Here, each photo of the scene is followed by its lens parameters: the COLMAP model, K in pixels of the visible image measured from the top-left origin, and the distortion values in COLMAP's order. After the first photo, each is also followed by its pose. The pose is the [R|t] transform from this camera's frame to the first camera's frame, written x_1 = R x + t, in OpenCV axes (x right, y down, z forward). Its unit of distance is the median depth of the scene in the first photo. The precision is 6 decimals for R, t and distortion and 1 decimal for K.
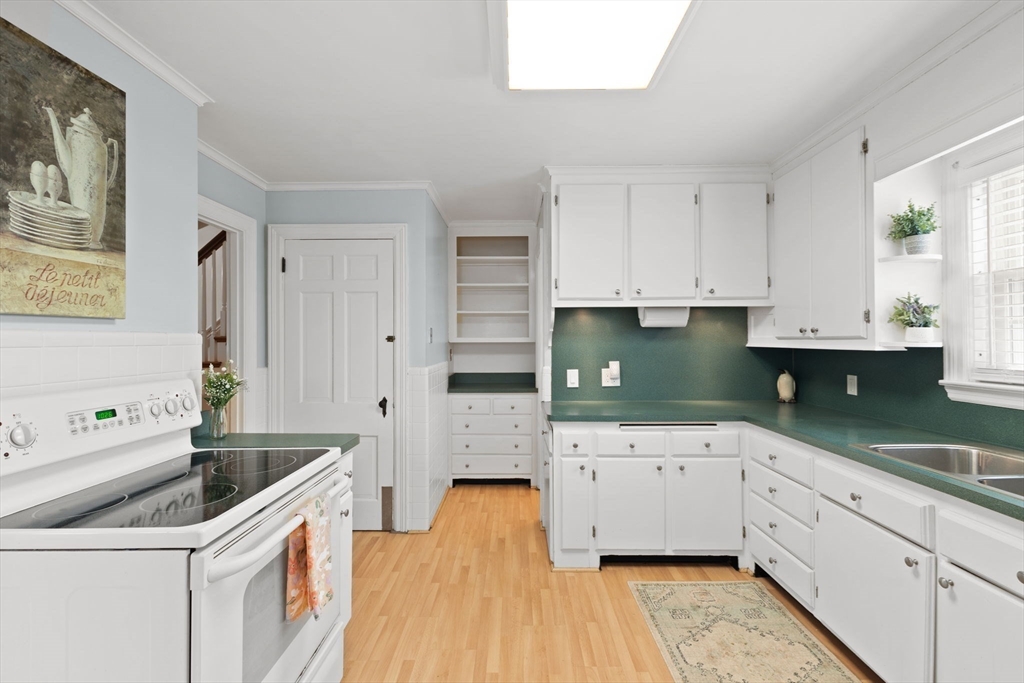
lens RADIAL K [[442.1, 0, 512.7], [0, 442.1, 338.7], [0, 0, 1]] dist [0.008557, 0.000123]
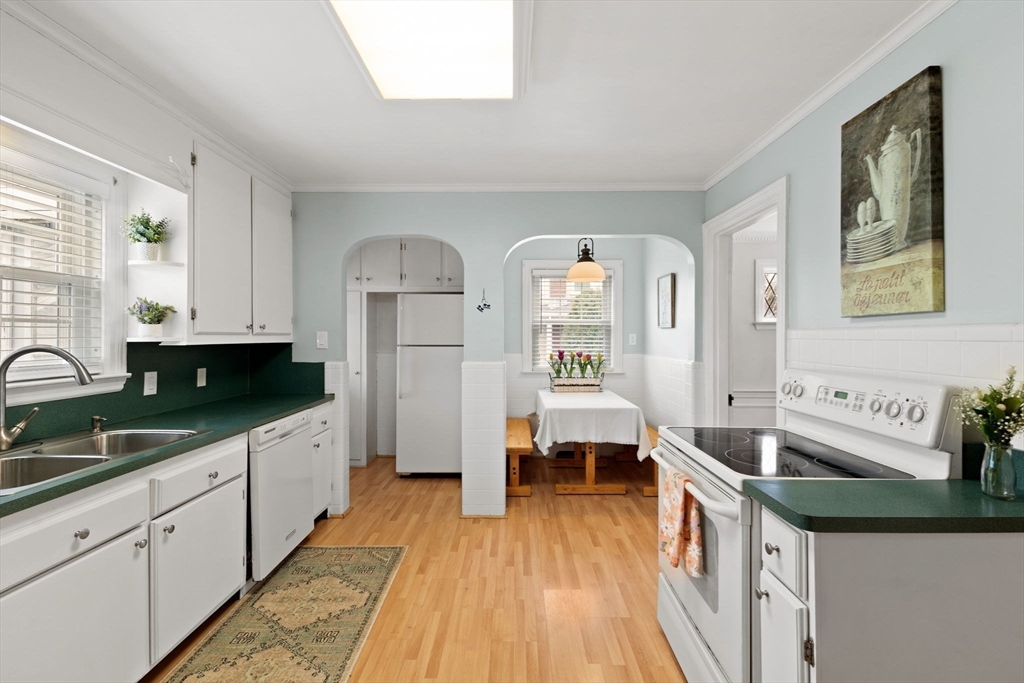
lens RADIAL K [[442.1, 0, 512.7], [0, 442.1, 338.7], [0, 0, 1]] dist [0.008557, 0.000123]
pose [[-0.999987, 0.002583, -0.004465, -0.000672], [0.002582, 0.999997, 0.000293, 0.010942], [0.004466, 0.000282, -0.999990, 2.146928]]
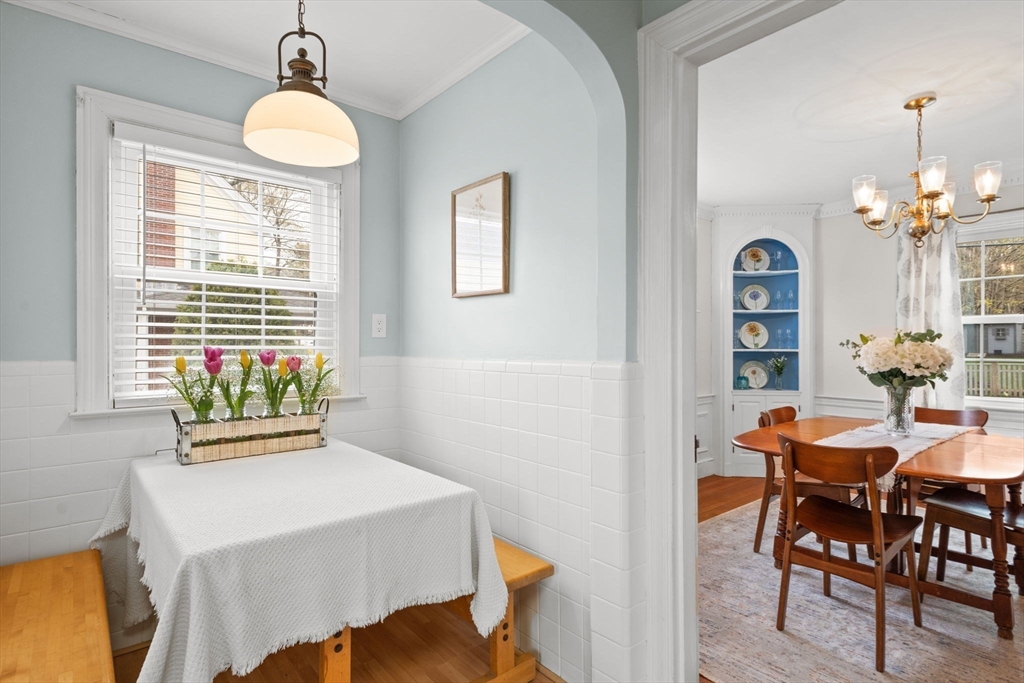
lens RADIAL K [[528.7, 0, 515.6], [0, 528.7, 343.7], [0, 0, 1]] dist [0.012578, -0.000179]
pose [[-0.759819, 0.002391, -0.650130, -0.032694], [0.005817, 0.999978, -0.003121, 0.058384], [0.650109, -0.006153, -0.759816, 1.241755]]
